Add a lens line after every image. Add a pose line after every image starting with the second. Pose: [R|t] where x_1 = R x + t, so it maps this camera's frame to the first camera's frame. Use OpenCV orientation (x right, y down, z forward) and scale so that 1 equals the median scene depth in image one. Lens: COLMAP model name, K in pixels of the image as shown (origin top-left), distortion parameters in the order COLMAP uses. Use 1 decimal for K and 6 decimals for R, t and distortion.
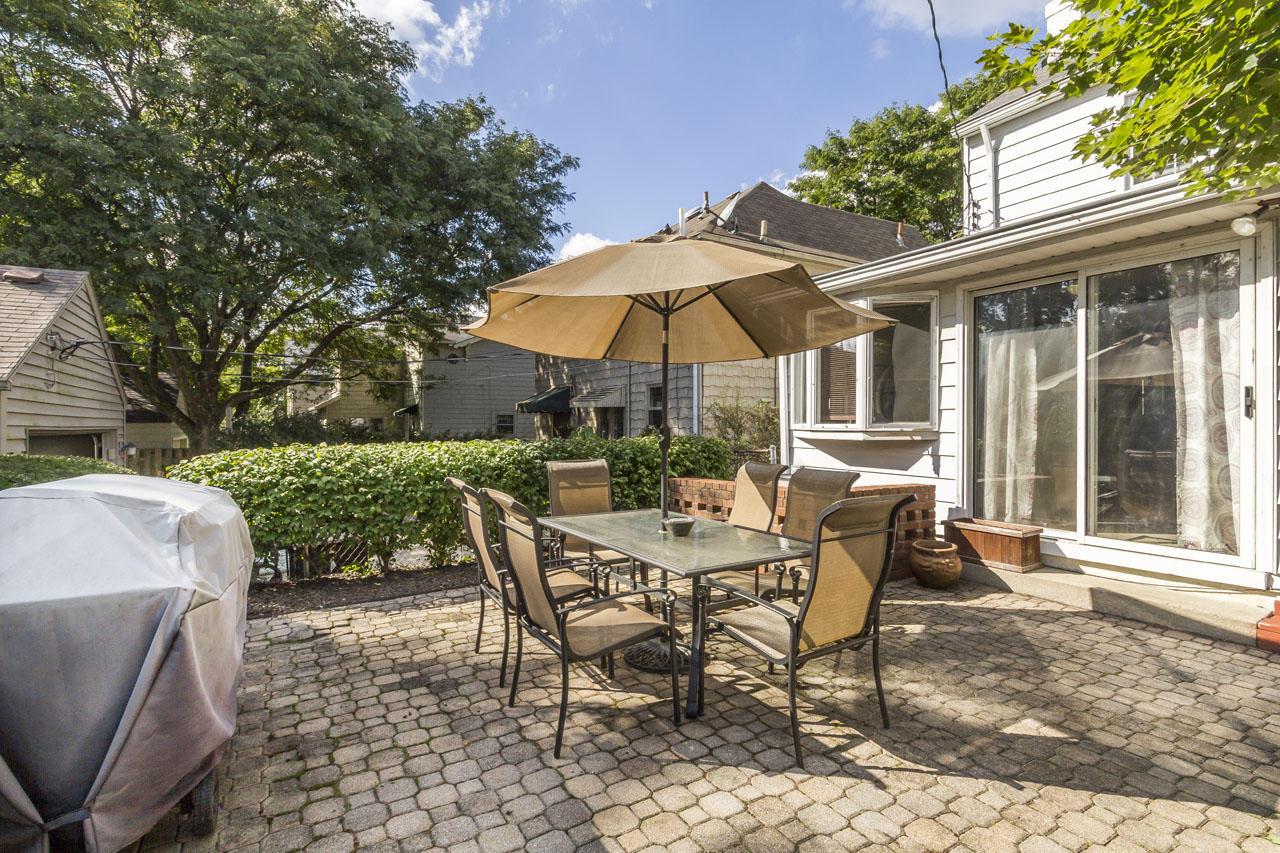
lens RADIAL K [[618.8, 0, 633.1], [0, 618.8, 459.9], [0, 0, 1]] dist [-0.001411, 0.000219]
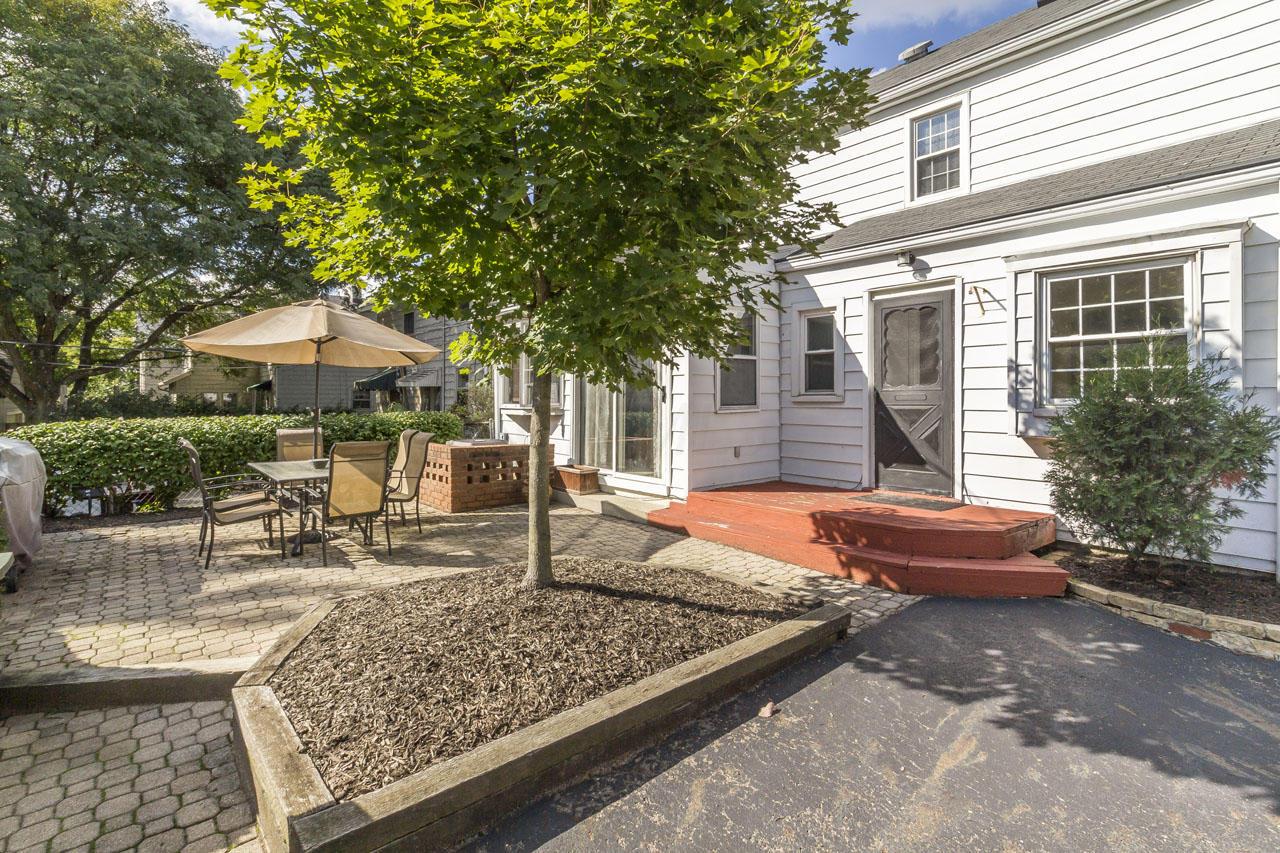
lens RADIAL K [[628.2, 0, 640.0], [0, 628.2, 426.5], [0, 0, 1]] dist [-0.000958, -0.006352]
pose [[0.988611, -0.003203, 0.150457, 0.446464], [0.005091, 0.999913, -0.012164, 0.016478], [-0.150405, 0.012792, 0.988542, -0.580011]]
